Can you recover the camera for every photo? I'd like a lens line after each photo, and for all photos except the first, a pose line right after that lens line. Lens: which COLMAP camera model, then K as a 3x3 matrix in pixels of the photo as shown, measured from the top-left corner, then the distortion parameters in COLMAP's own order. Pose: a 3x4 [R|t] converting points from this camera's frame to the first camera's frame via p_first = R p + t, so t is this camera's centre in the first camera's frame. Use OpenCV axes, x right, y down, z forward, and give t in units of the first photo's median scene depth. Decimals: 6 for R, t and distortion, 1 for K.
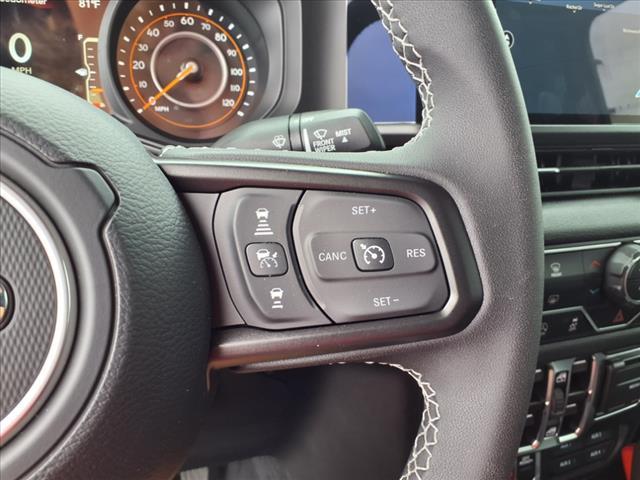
lens RADIAL K [[535.7, 0, 336.6], [0, 535.7, 252.4], [0, 0, 1]] dist [-0.001558, -0.001137]
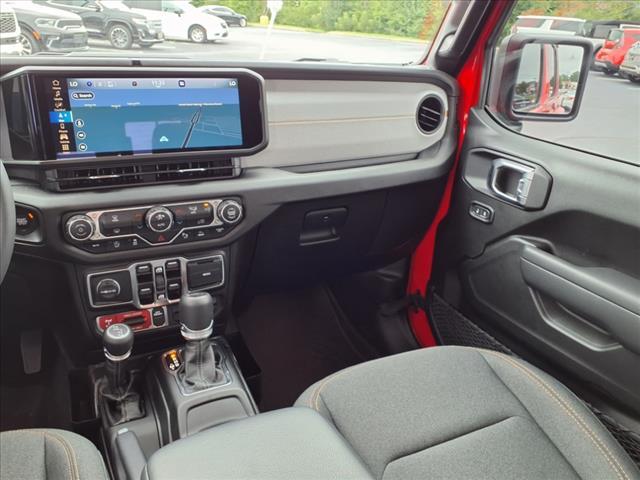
lens RADIAL K [[509.0, 0, 320.0], [0, 509.0, 240.0], [0, 0, 1]] dist [-0.002624, -0.043435]
pose [[0.995759, -0.033221, 0.085796, 1.027121], [0.027699, 0.997515, 0.064776, 0.004933], [-0.087735, -0.062125, 0.994205, -1.207716]]
